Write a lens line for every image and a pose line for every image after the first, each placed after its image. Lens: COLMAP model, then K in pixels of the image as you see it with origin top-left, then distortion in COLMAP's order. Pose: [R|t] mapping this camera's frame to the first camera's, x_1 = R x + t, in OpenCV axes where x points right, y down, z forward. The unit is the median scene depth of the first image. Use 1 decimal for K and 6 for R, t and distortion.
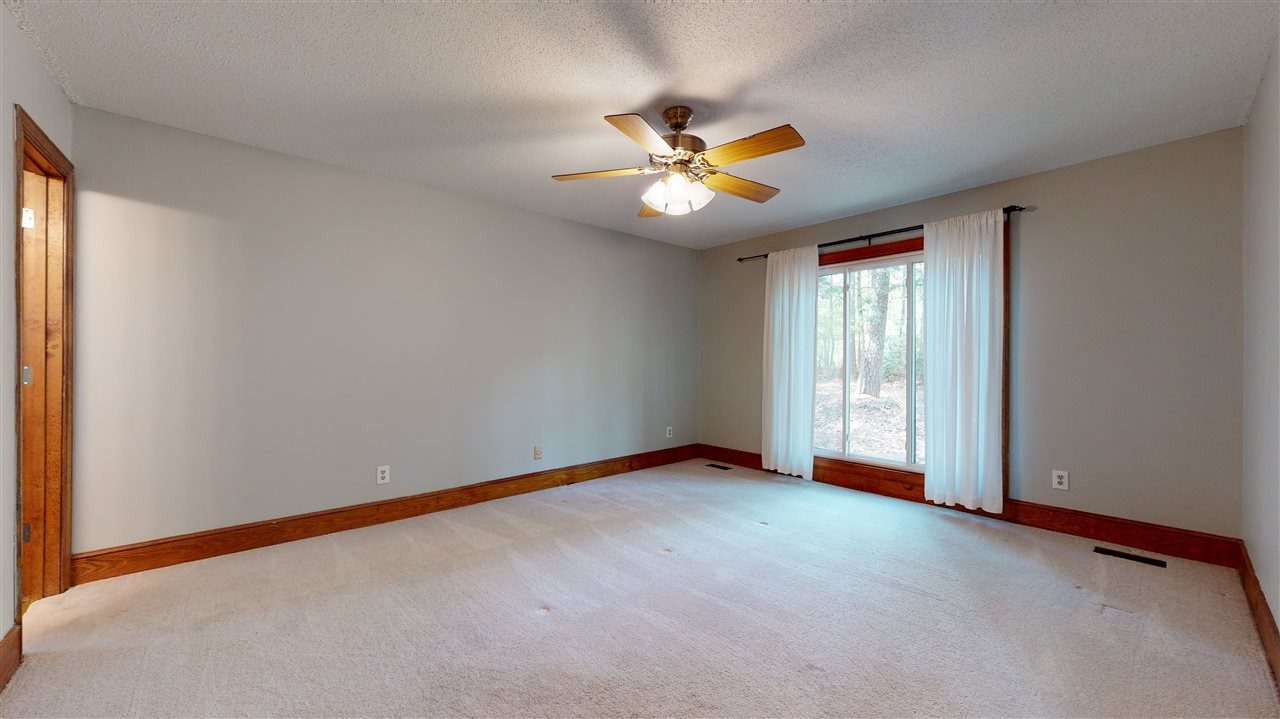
lens RADIAL K [[470.4, 0, 641.2], [0, 470.4, 362.8], [0, 0, 1]] dist [-0.001560, -0.000071]
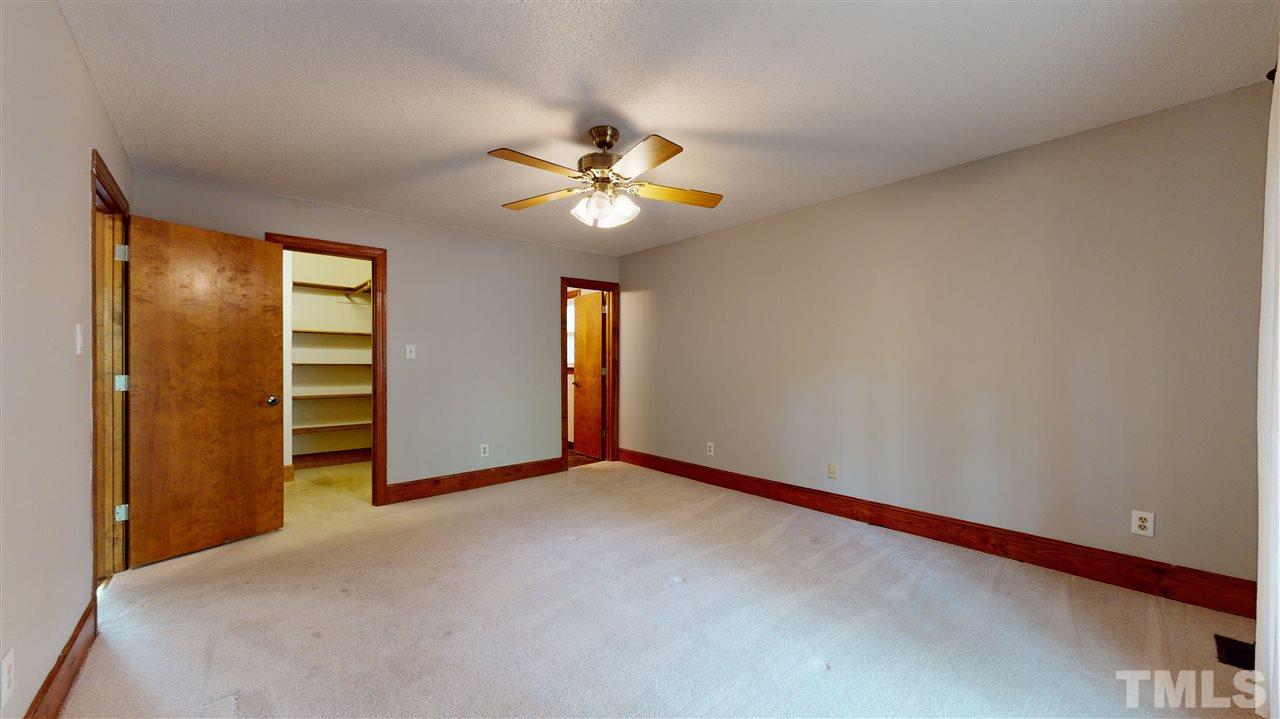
lens RADIAL K [[470.4, 0, 639.4], [0, 470.4, 358.9], [0, 0, 1]] dist [-0.001560, -0.000071]
pose [[-0.010497, -0.013165, -0.999858, 0.770343], [-0.007290, 0.999888, -0.013089, -0.004891], [0.999918, 0.007152, -0.010591, 0.749161]]
